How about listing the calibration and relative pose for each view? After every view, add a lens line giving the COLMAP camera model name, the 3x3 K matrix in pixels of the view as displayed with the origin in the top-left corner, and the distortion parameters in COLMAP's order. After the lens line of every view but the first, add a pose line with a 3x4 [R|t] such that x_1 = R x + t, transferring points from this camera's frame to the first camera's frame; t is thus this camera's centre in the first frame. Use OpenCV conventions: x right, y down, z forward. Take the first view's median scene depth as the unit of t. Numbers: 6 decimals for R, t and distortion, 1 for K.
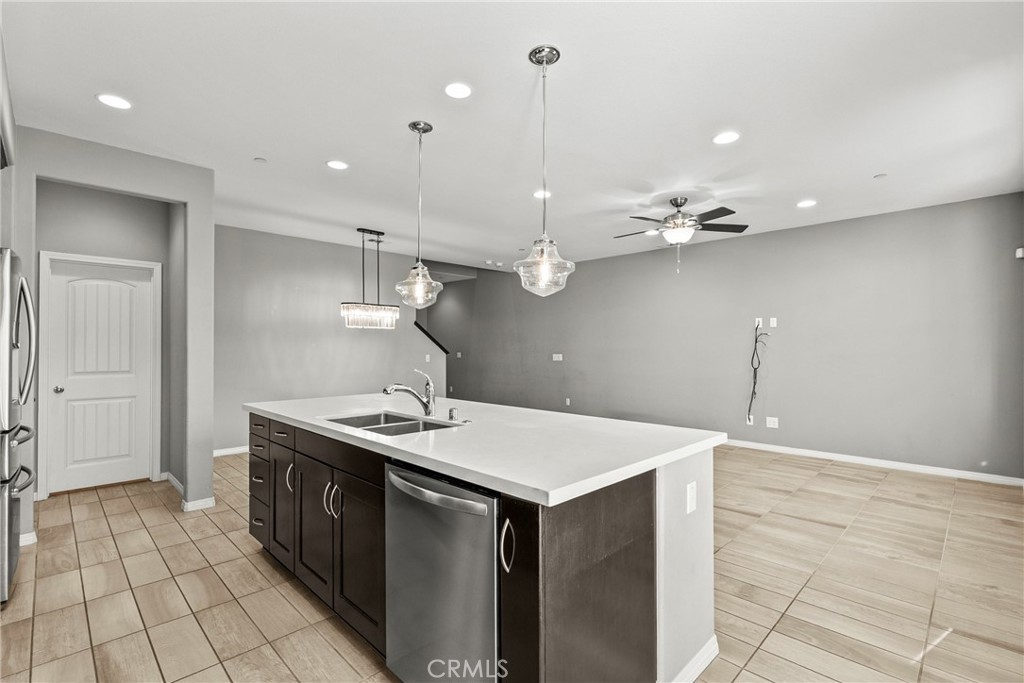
lens RADIAL K [[467.7, 0, 506.3], [0, 467.7, 344.2], [0, 0, 1]] dist [-0.001006, 0.000176]
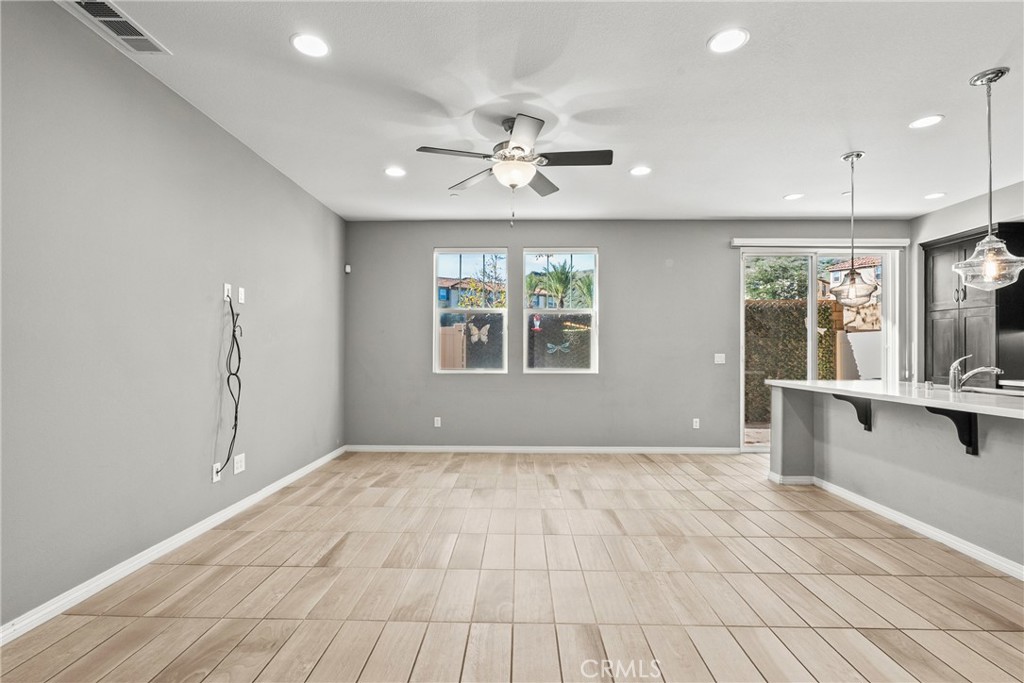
lens RADIAL K [[468.4, 0, 509.3], [0, 468.4, 348.7], [0, 0, 1]] dist [-0.000865, 0.000611]
pose [[-0.698513, 0.001392, 0.715596, -0.130095], [-0.008667, 0.999908, -0.010406, 0.033451], [-0.715545, -0.013471, -0.698437, 1.588875]]
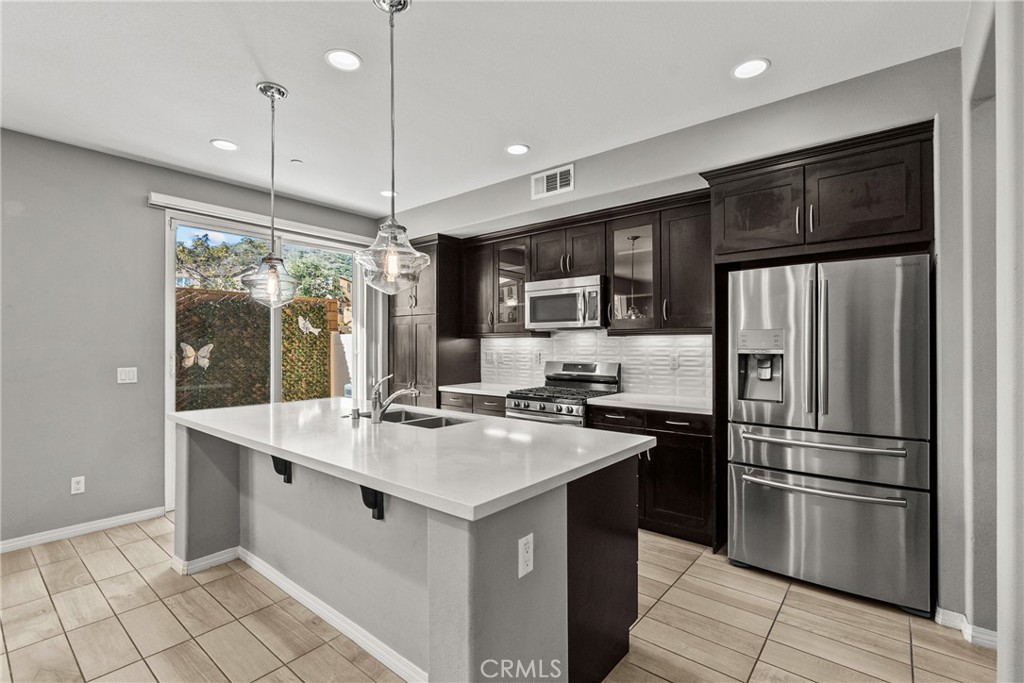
lens RADIAL K [[467.7, 0, 506.3], [0, 467.7, 344.2], [0, 0, 1]] dist [-0.001006, 0.000176]
pose [[-0.995102, 0.000480, -0.098854, -0.194368], [0.001534, 0.999943, -0.010588, -0.002158], [0.098844, -0.010688, -0.995046, 1.165947]]
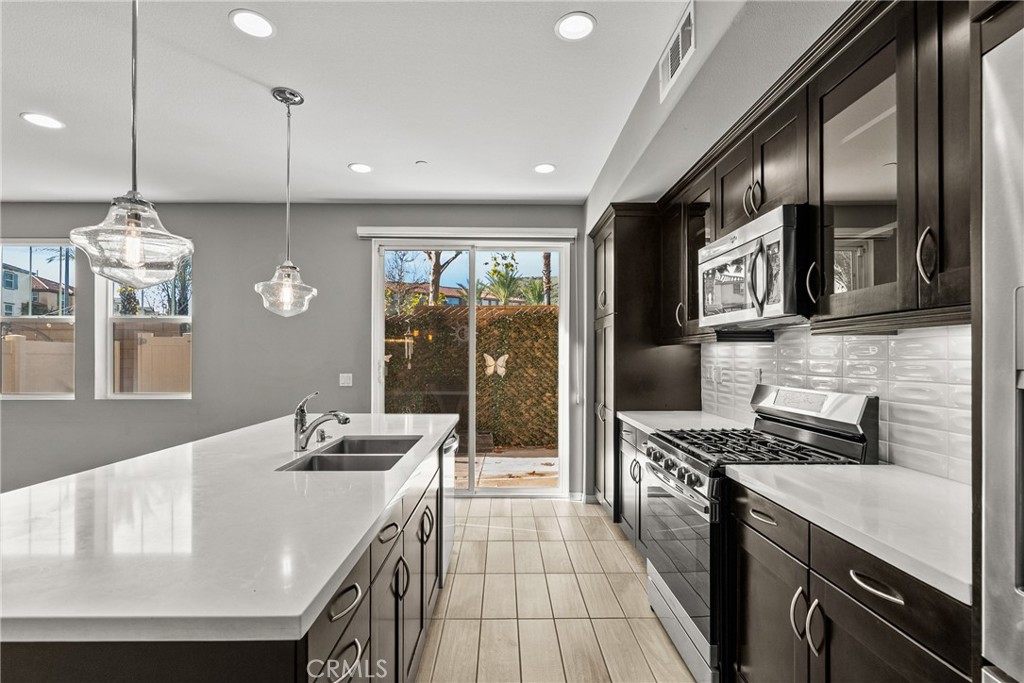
lens RADIAL K [[473.9, 0, 508.2], [0, 473.9, 352.0], [0, 0, 1]] dist [-0.001107, -0.000088]
pose [[-0.720256, 0.006731, 0.693676, -0.569370], [-0.004808, 0.999880, -0.014695, -0.004554], [-0.693692, -0.013919, -0.720137, 0.779728]]
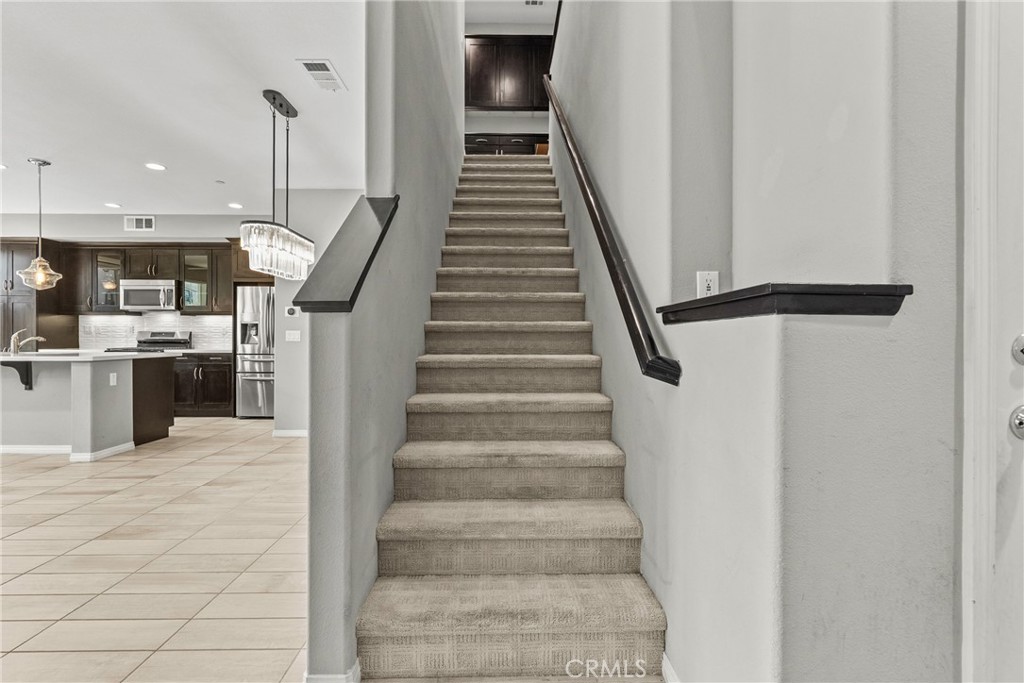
lens RADIAL K [[473.7, 0, 513.0], [0, 473.7, 339.1], [0, 0, 1]] dist [-0.001842, -0.000415]
pose [[-0.686058, 0.000852, -0.727546, -0.088424], [0.003414, 0.999992, -0.002049, 0.059592], [0.727538, -0.003889, -0.686056, 2.179262]]
